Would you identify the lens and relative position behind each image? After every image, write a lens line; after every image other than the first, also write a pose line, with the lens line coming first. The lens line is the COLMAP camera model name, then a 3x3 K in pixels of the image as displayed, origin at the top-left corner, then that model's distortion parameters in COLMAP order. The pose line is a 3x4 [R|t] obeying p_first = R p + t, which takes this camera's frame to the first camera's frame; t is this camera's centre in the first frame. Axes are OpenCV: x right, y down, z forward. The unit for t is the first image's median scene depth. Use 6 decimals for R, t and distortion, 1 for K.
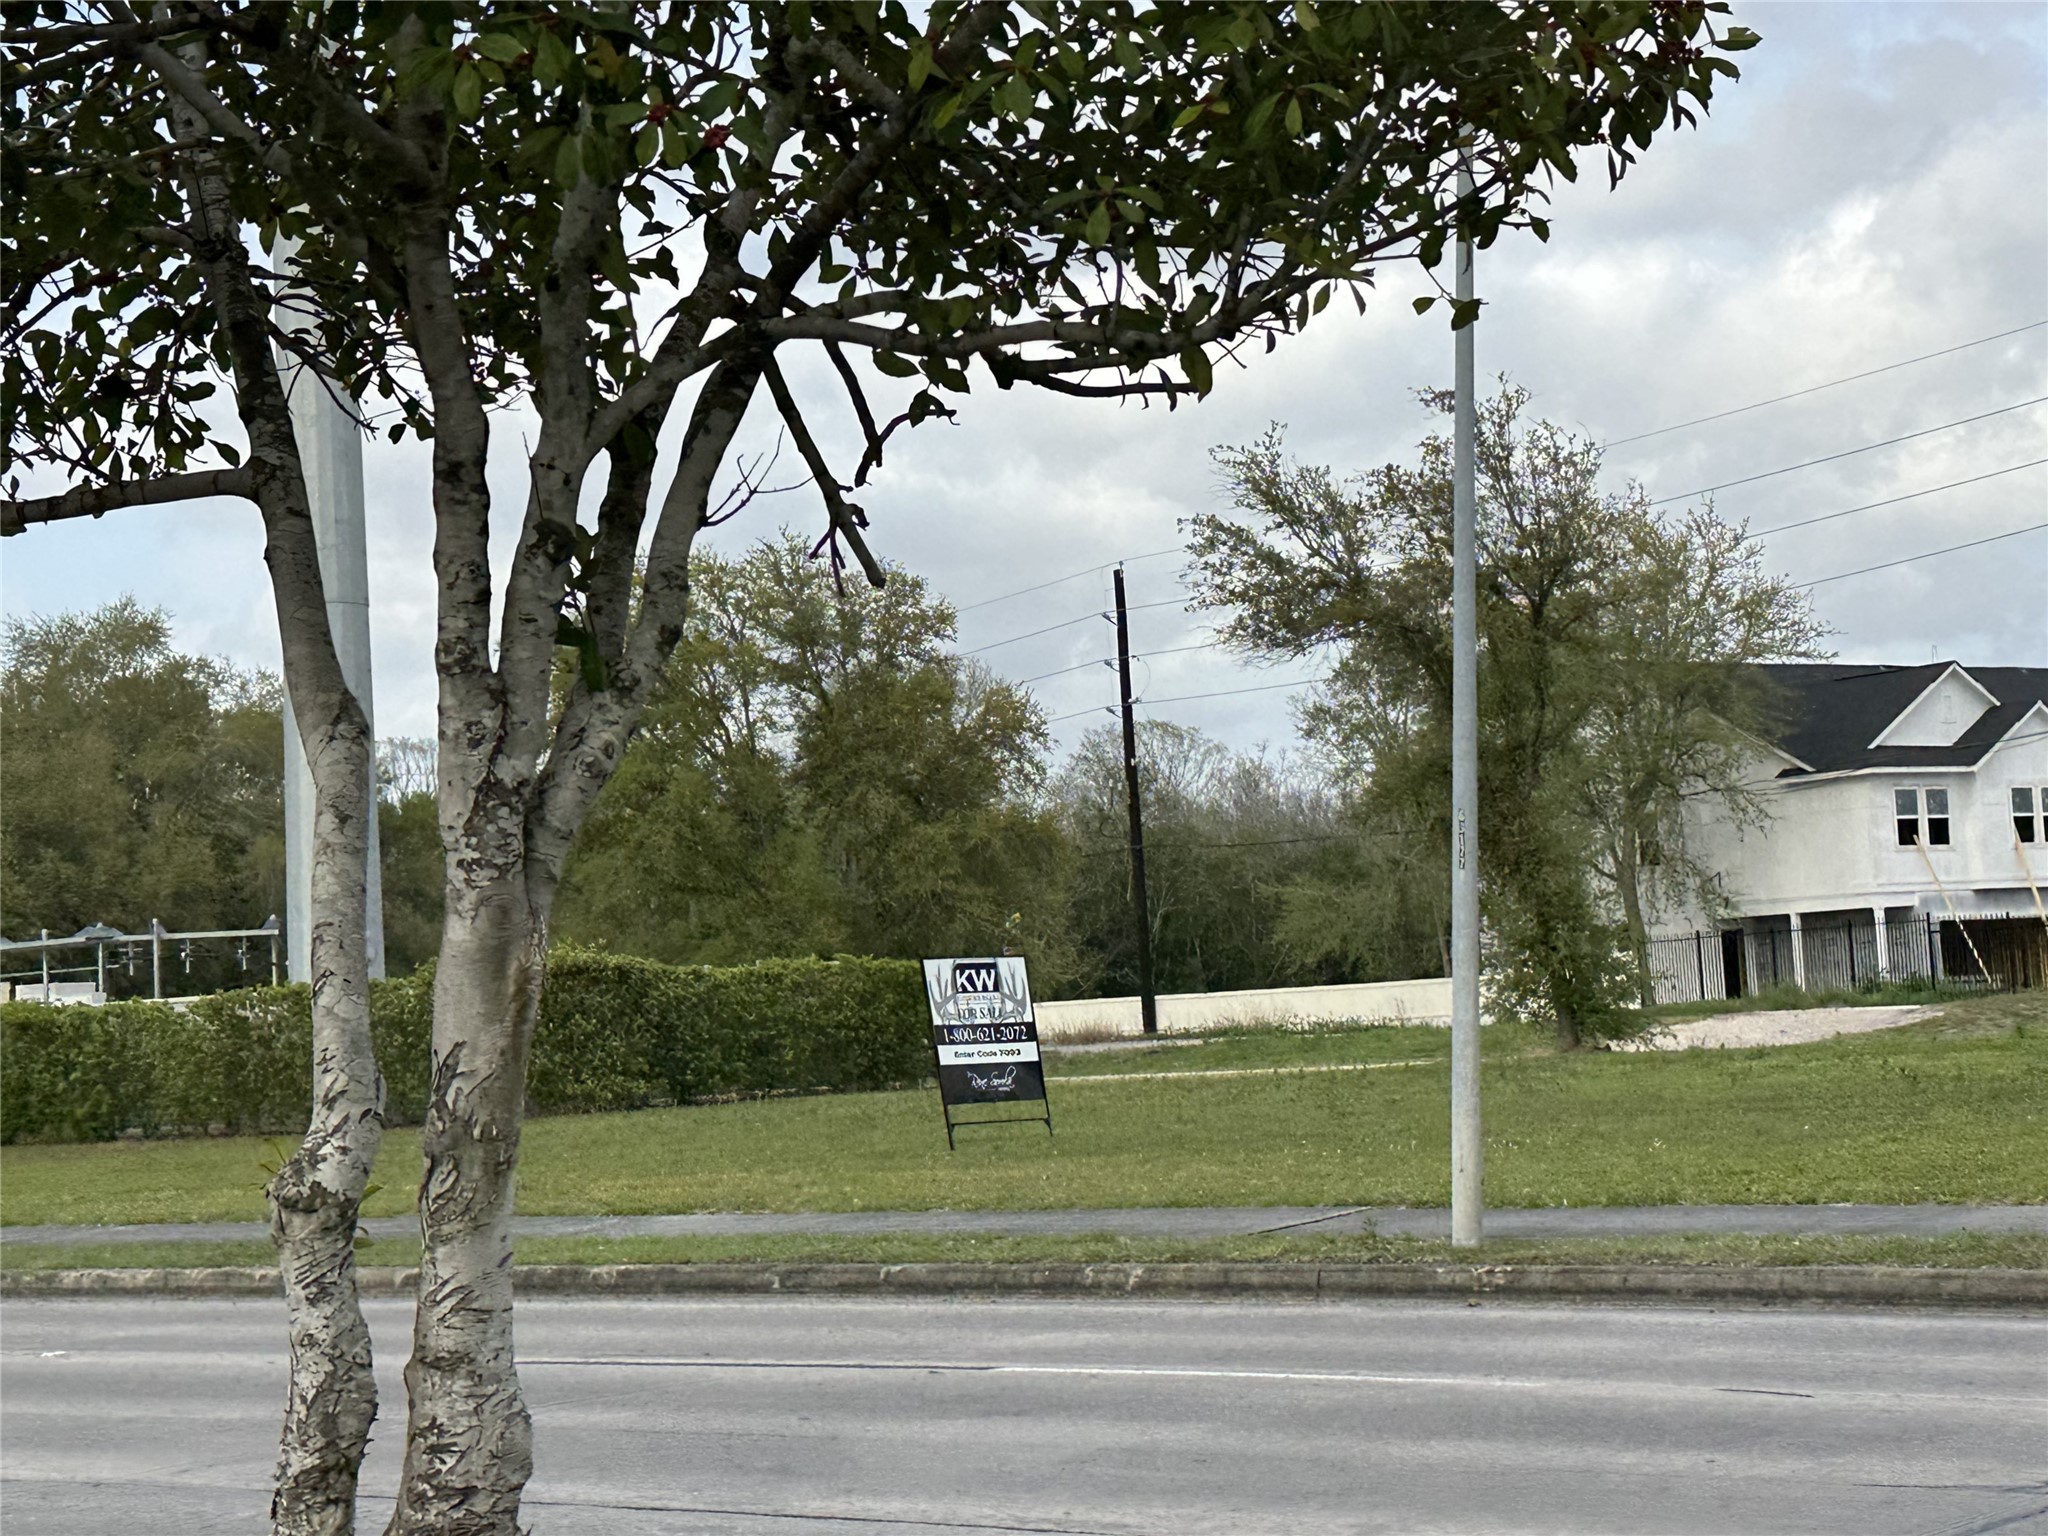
lens RADIAL K [[3683.8, 0, 1028.4], [0, 3683.8, 773.8], [0, 0, 1]] dist [0.176046, 0.000000]
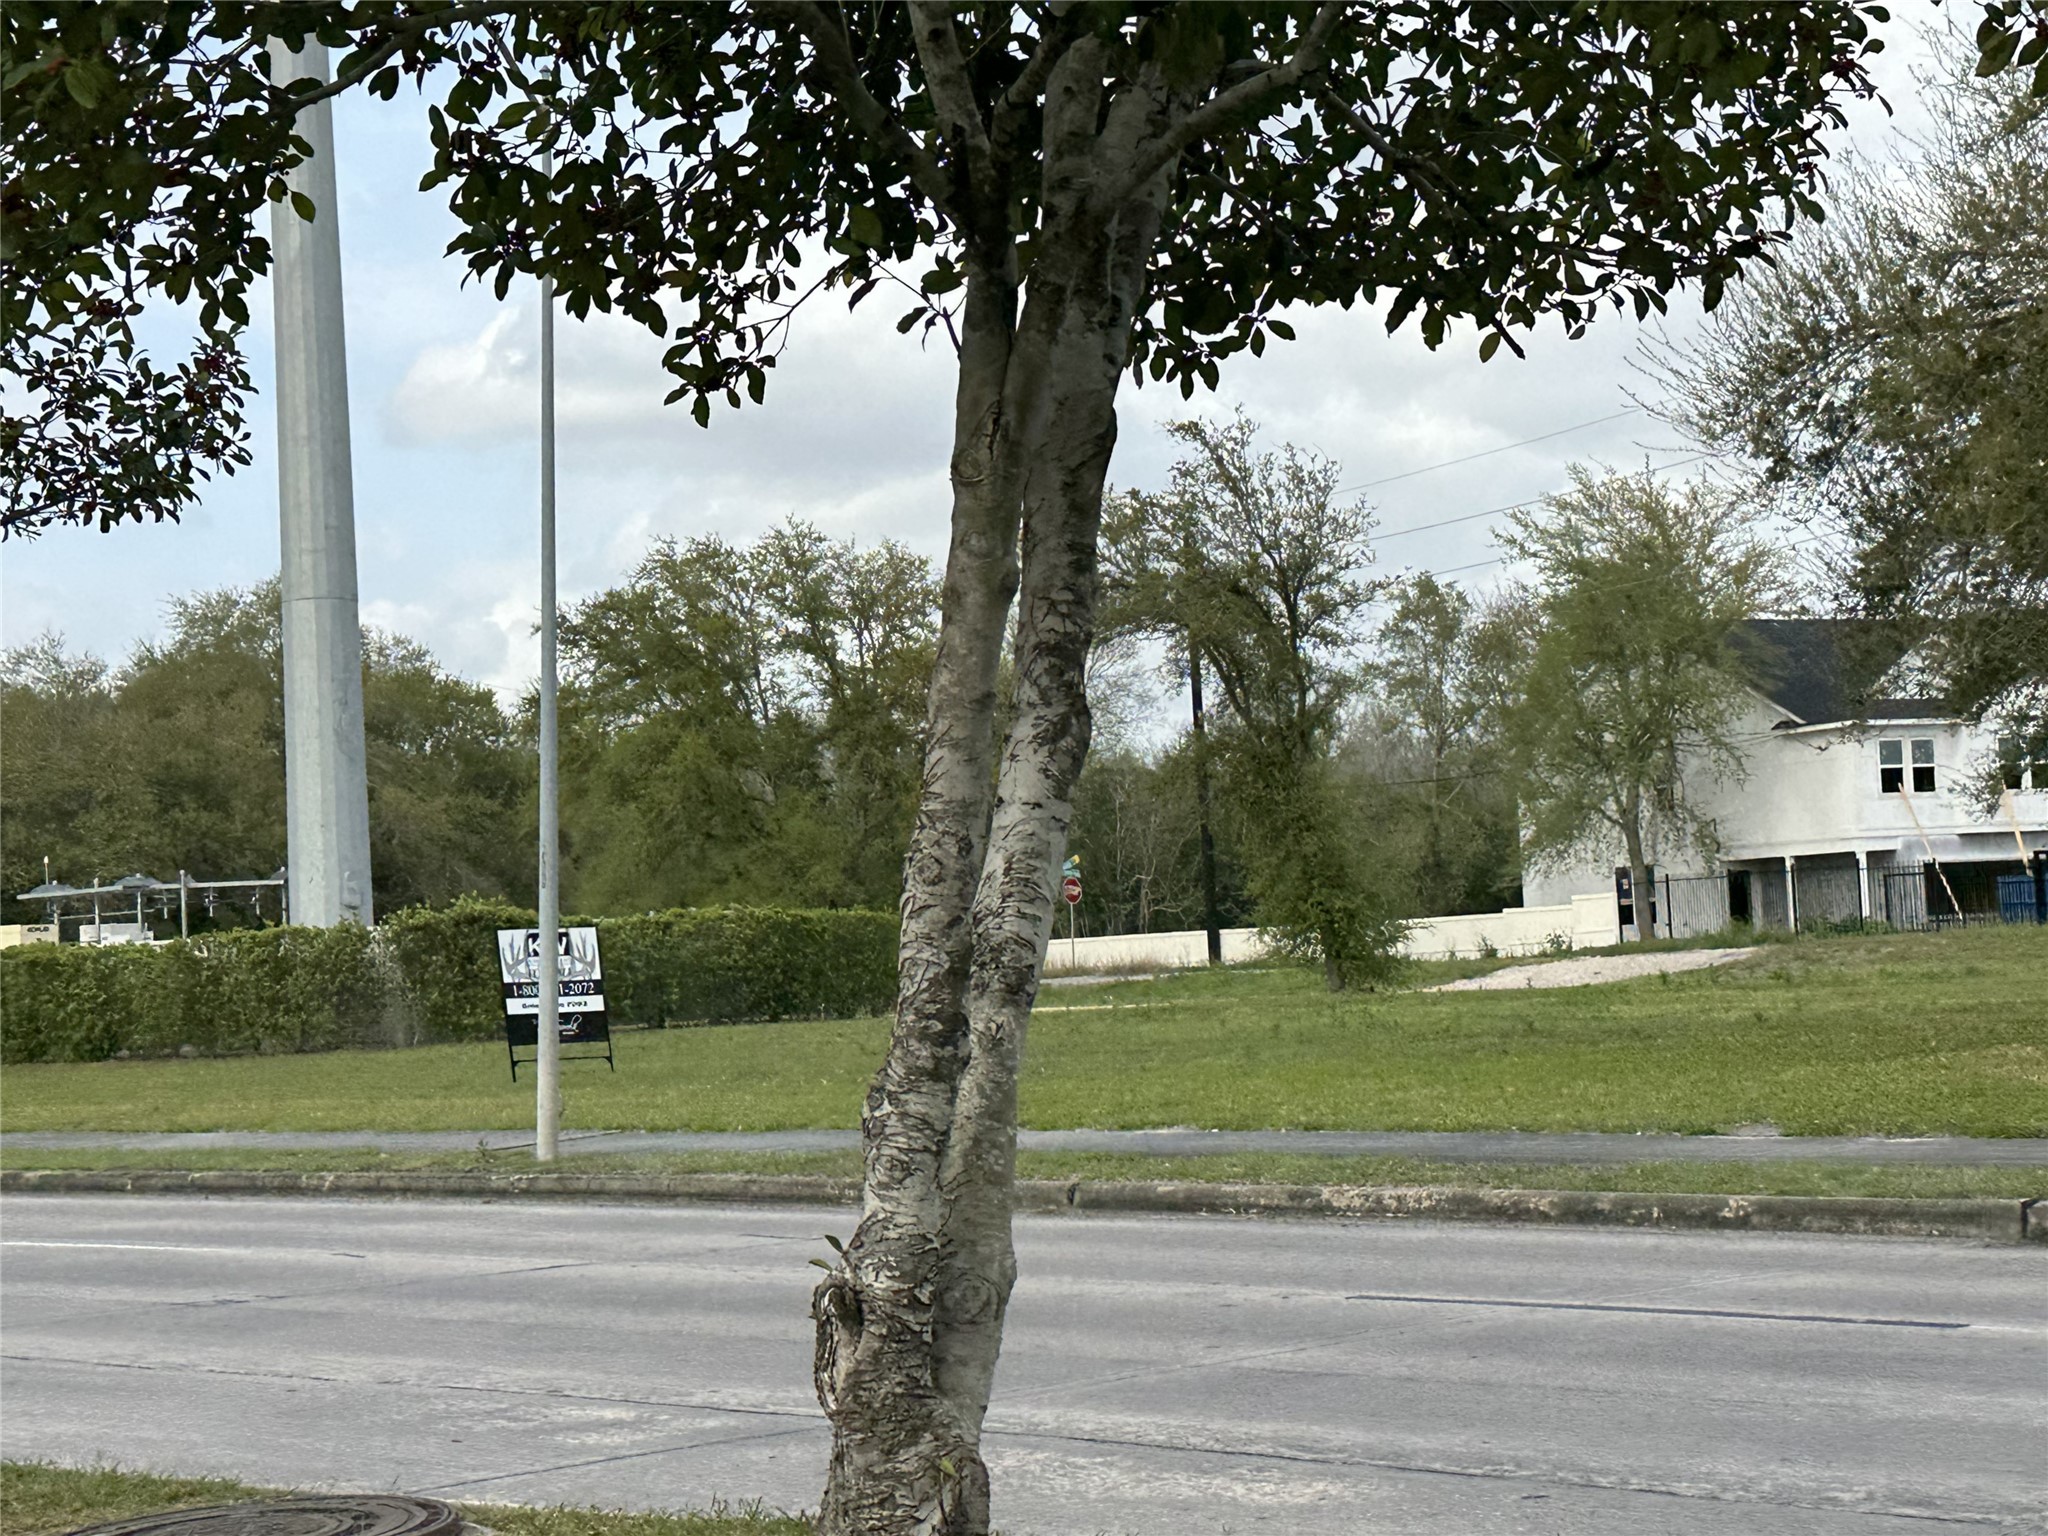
lens RADIAL K [[3683.8, 0, 1023.6], [0, 3683.8, 780.9], [0, 0, 1]] dist [0.176046, 0.000000]
pose [[0.992811, -0.001023, -0.119692, 0.166604], [0.004097, 0.999668, 0.025443, -0.017624], [0.119626, -0.025750, 0.992485, -0.125733]]
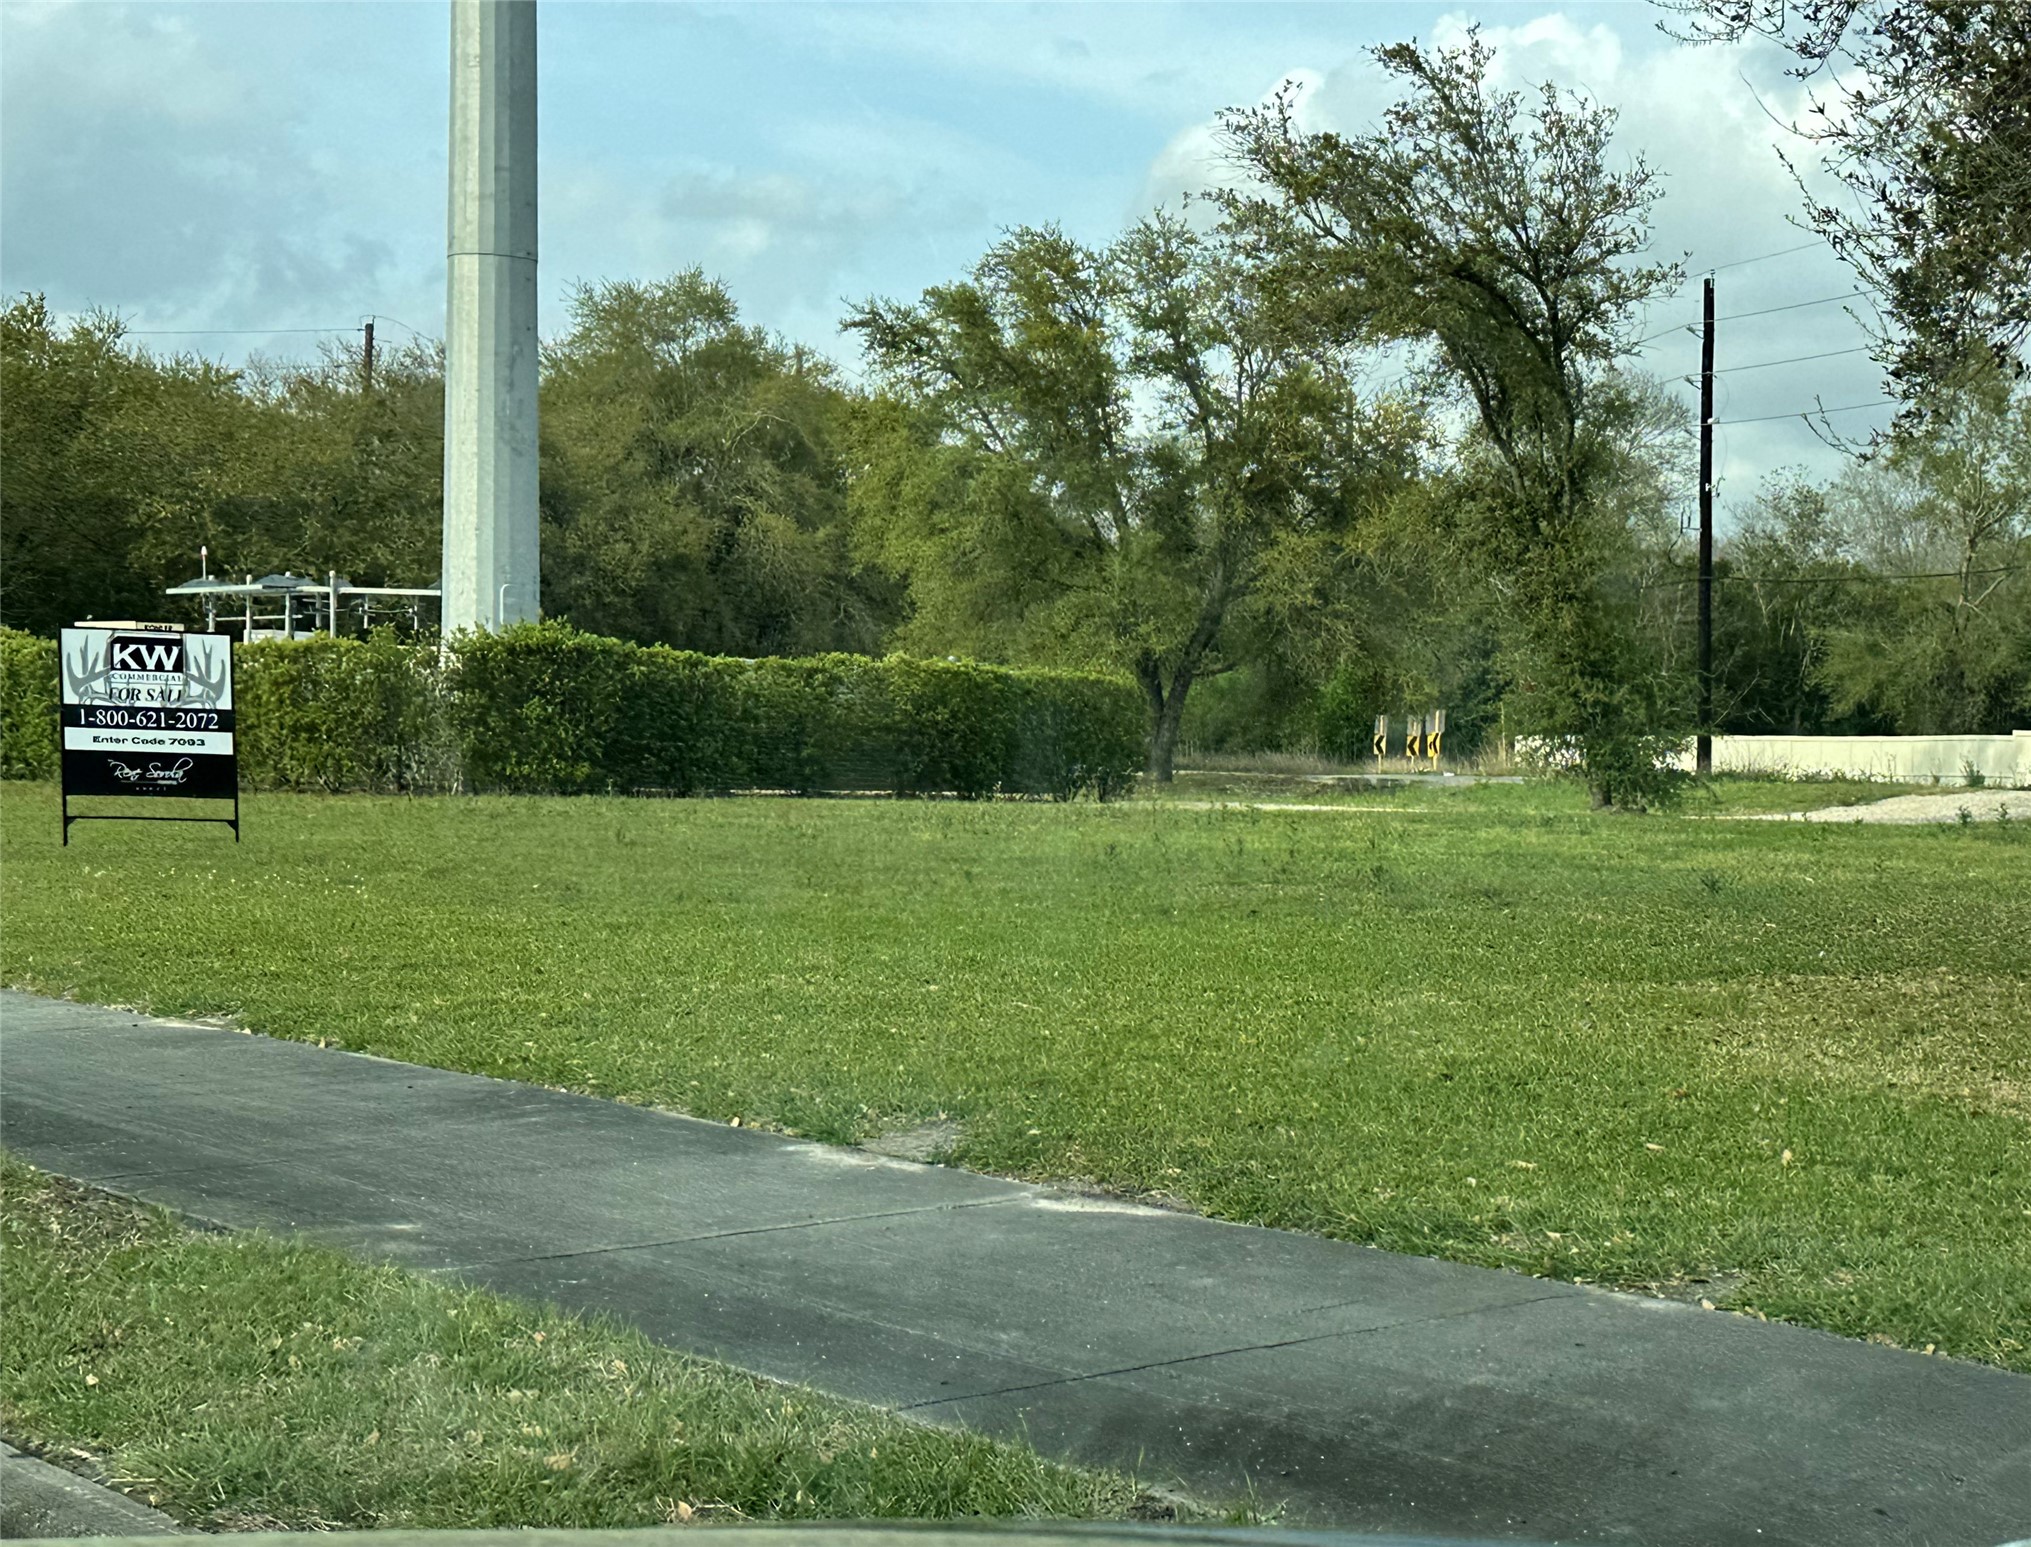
lens RADIAL K [[3558.3, 0, 1279.5], [0, 3558.3, 867.5], [0, 0, 1]] dist [0.158981, 0.000000]
pose [[0.961403, 0.080872, -0.262990, 0.267741], [-0.053382, 0.992491, 0.110052, -0.001958], [0.269915, -0.091765, 0.958501, 0.136578]]
